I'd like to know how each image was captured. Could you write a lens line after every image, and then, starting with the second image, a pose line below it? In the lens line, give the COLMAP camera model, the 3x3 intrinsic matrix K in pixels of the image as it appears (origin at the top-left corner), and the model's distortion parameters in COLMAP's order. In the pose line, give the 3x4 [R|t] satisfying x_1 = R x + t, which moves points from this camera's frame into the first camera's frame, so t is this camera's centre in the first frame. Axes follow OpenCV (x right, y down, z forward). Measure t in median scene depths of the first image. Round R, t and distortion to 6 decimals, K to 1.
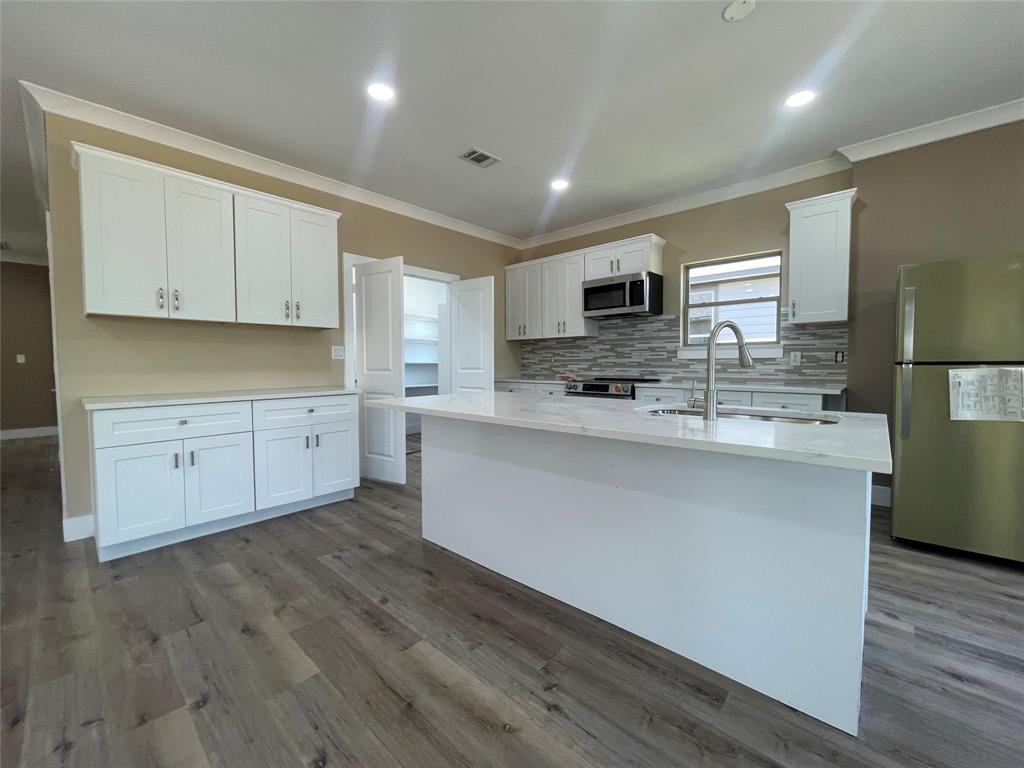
lens RADIAL K [[415.9, 0, 507.0], [0, 415.9, 380.4], [0, 0, 1]] dist [-0.000944, -0.000139]
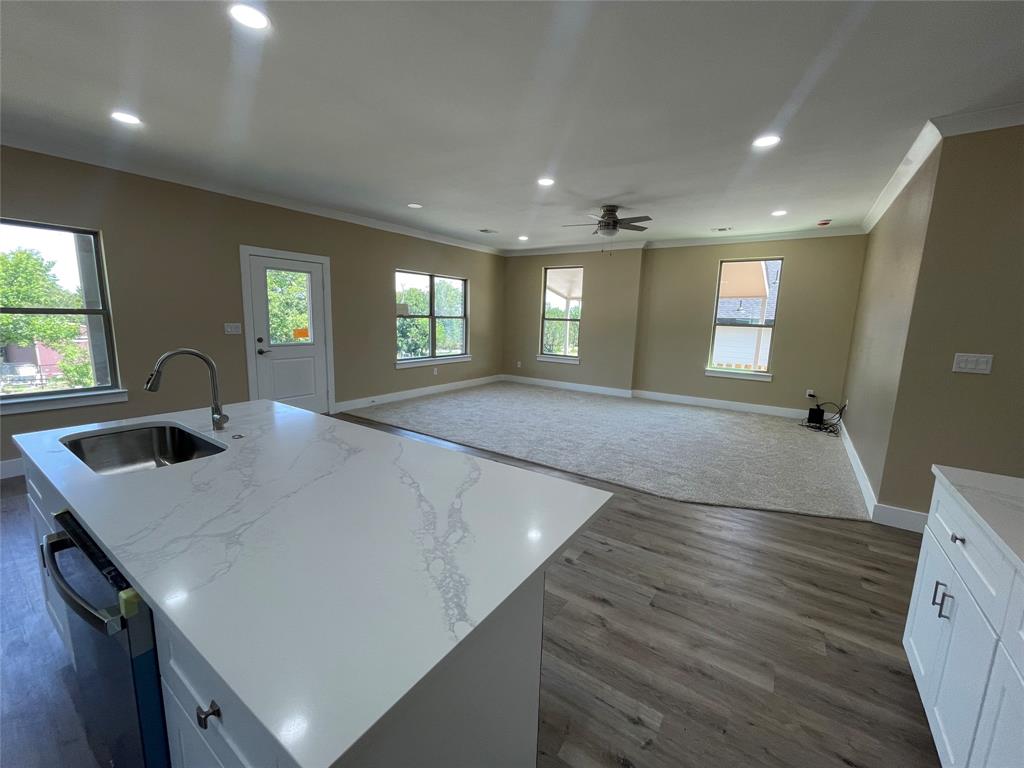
lens RADIAL K [[415.9, 0, 506.4], [0, 415.9, 383.0], [0, 0, 1]] dist [-0.000944, -0.000139]
pose [[-0.990989, -0.001698, -0.133933, -0.156468], [-0.029604, 0.977968, 0.206645, -0.257801], [0.130631, 0.208747, -0.969206, 1.855410]]
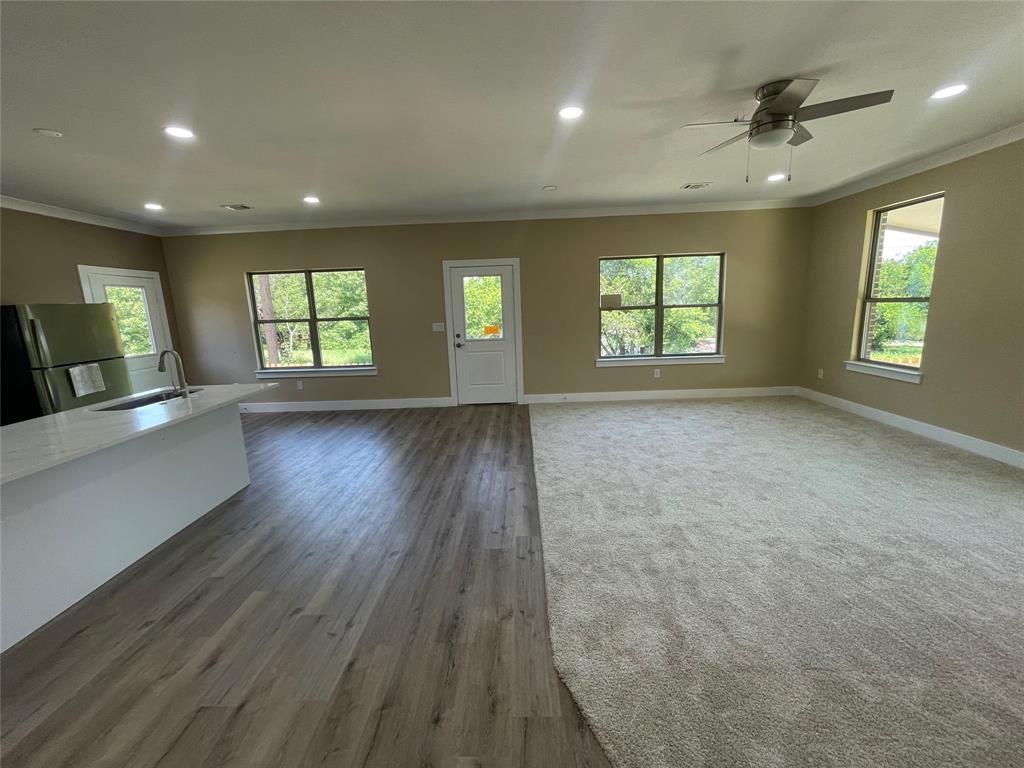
lens RADIAL K [[415.9, 0, 506.0], [0, 415.9, 382.4], [0, 0, 1]] dist [-0.000944, -0.000139]
pose [[-0.654775, -0.110877, 0.747647, -1.665336], [0.074999, 0.974768, 0.210242, -0.234087], [-0.752093, 0.193734, -0.629939, 0.883505]]
